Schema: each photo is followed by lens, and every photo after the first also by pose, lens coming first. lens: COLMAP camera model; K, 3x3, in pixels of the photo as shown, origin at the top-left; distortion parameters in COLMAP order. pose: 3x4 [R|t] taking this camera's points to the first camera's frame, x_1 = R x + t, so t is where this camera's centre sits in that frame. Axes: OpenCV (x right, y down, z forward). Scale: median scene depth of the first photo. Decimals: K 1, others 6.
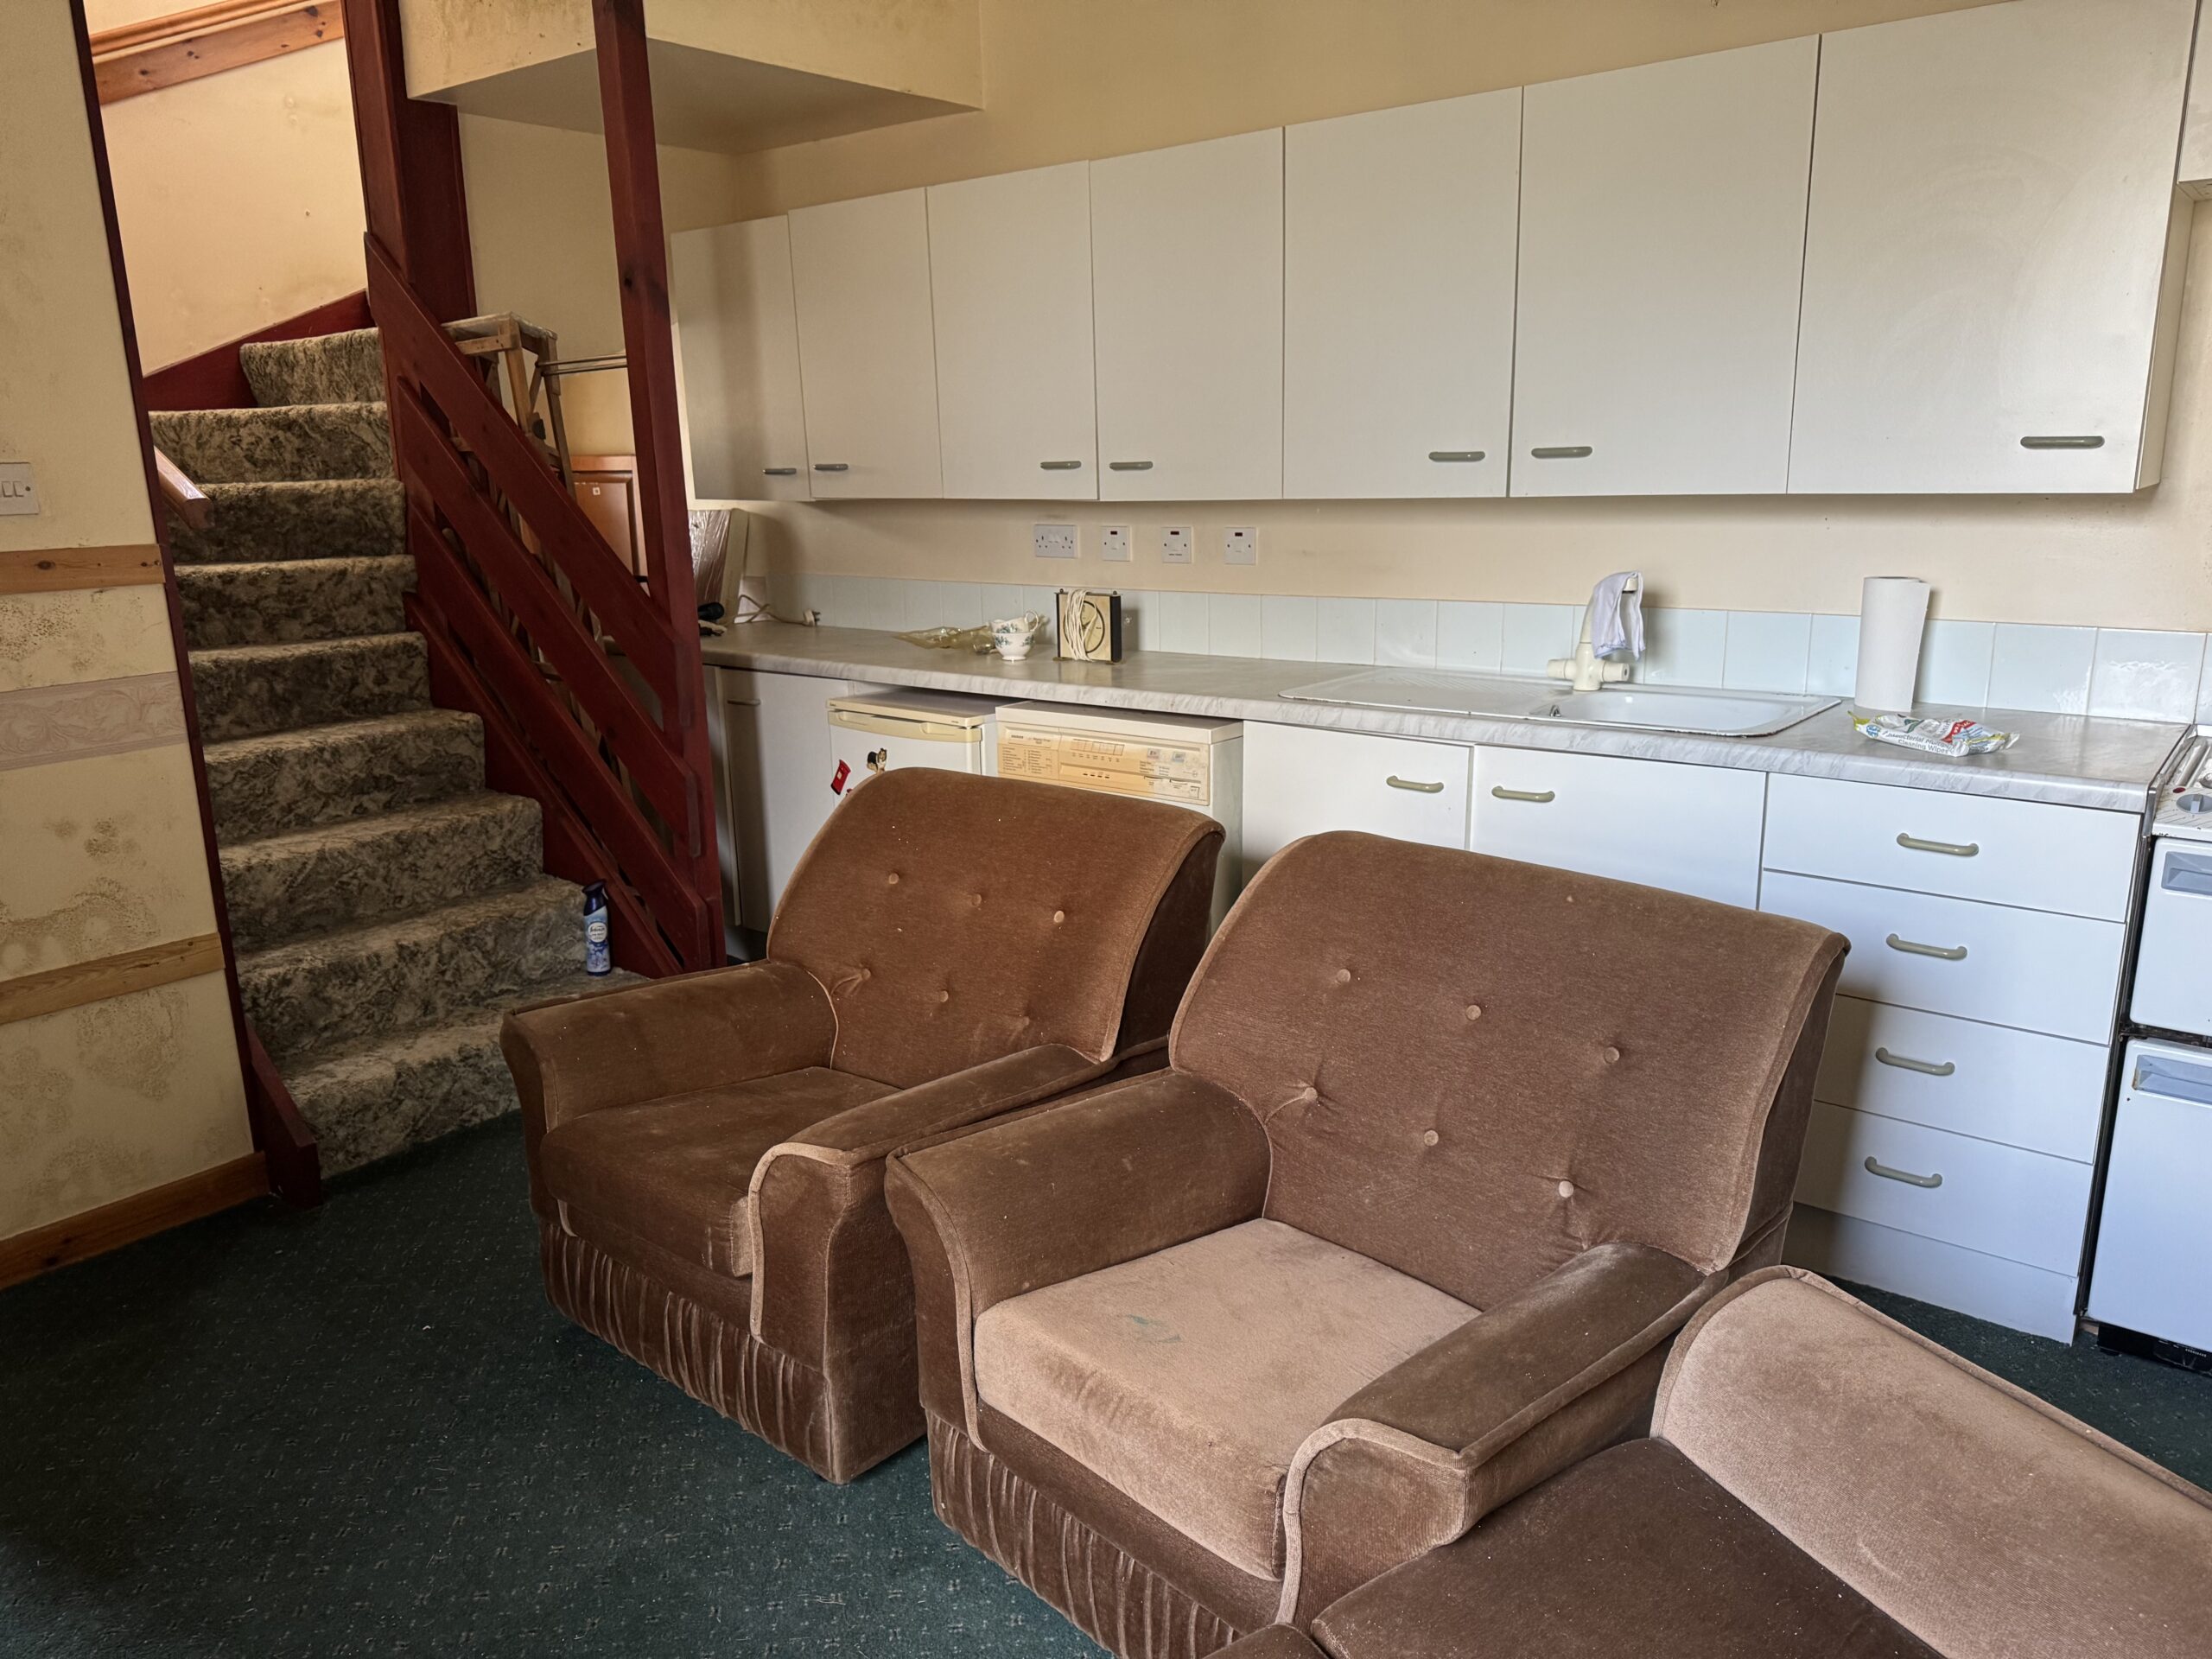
lens RADIAL K [[1545.7, 0, 1108.8], [0, 1545.7, 837.2], [0, 0, 1]] dist [0.013661, -0.027874]
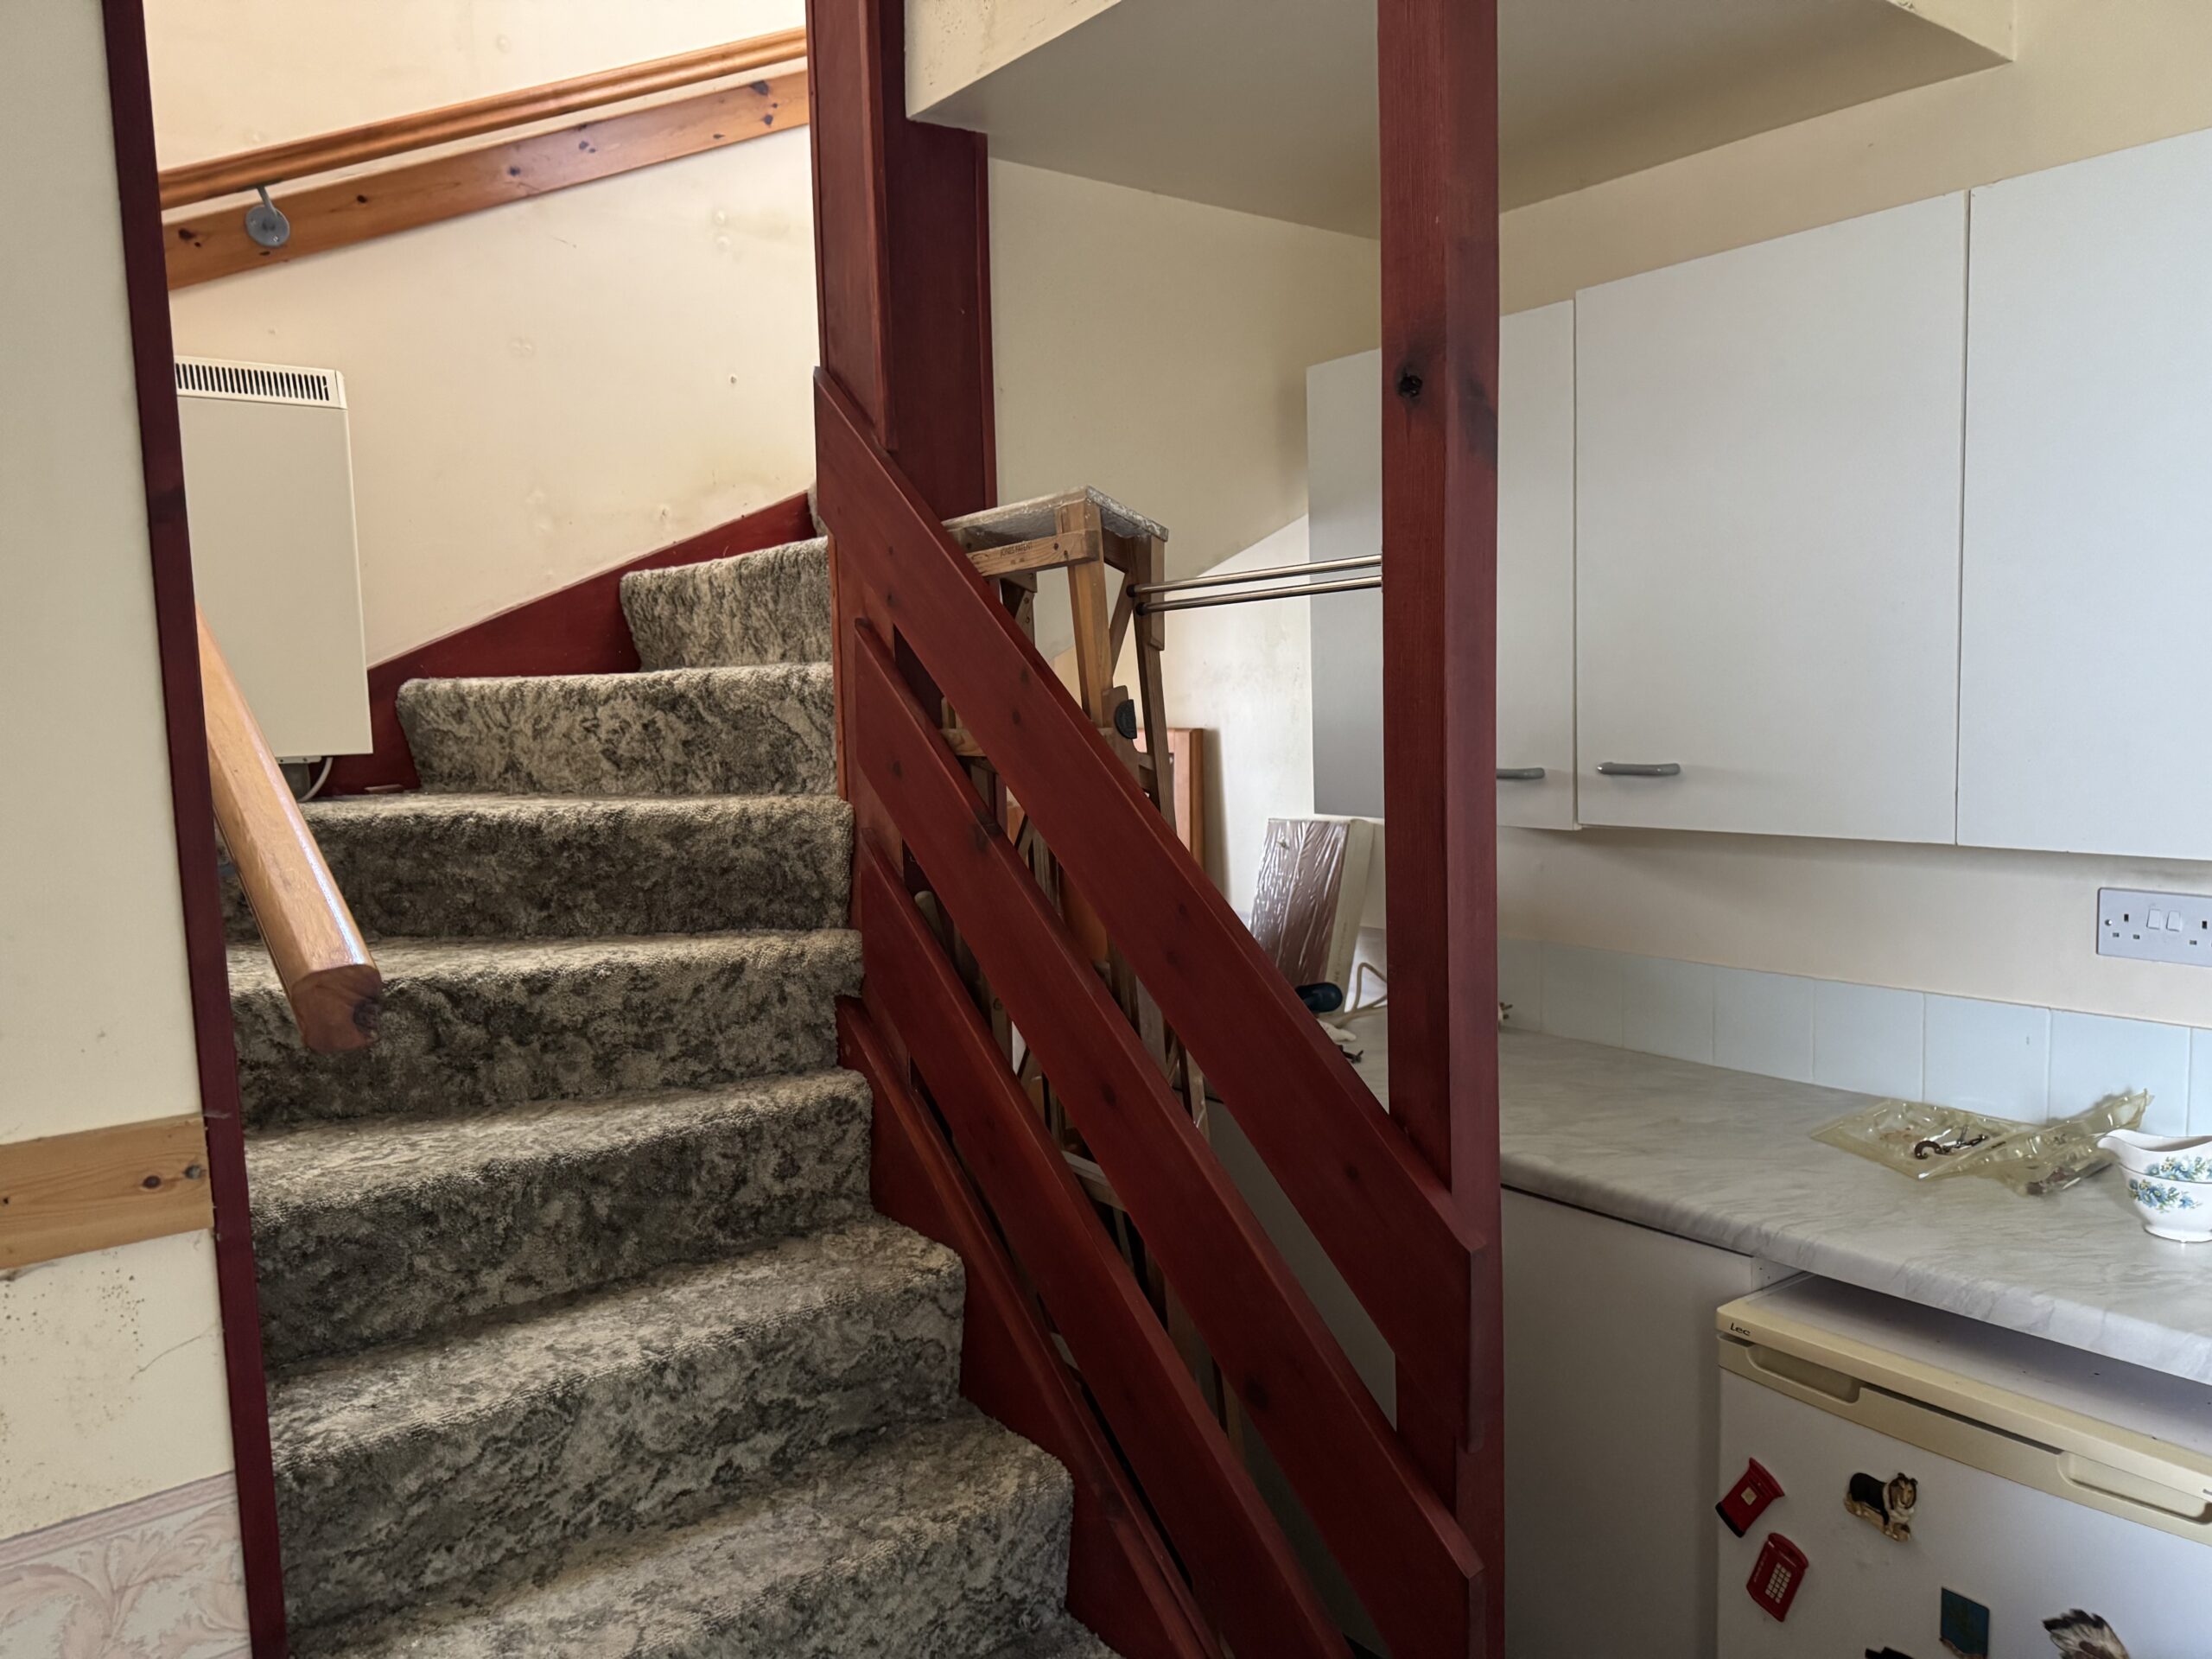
lens RADIAL K [[1538.4, 0, 1105.6], [0, 1538.4, 844.8], [0, 0, 1]] dist [0.164804, -0.362642]
pose [[0.972172, 0.012906, -0.233912, -0.247238], [-0.044787, 0.990304, -0.131503, -0.152120], [0.229947, 0.138320, 0.963323, 0.509316]]
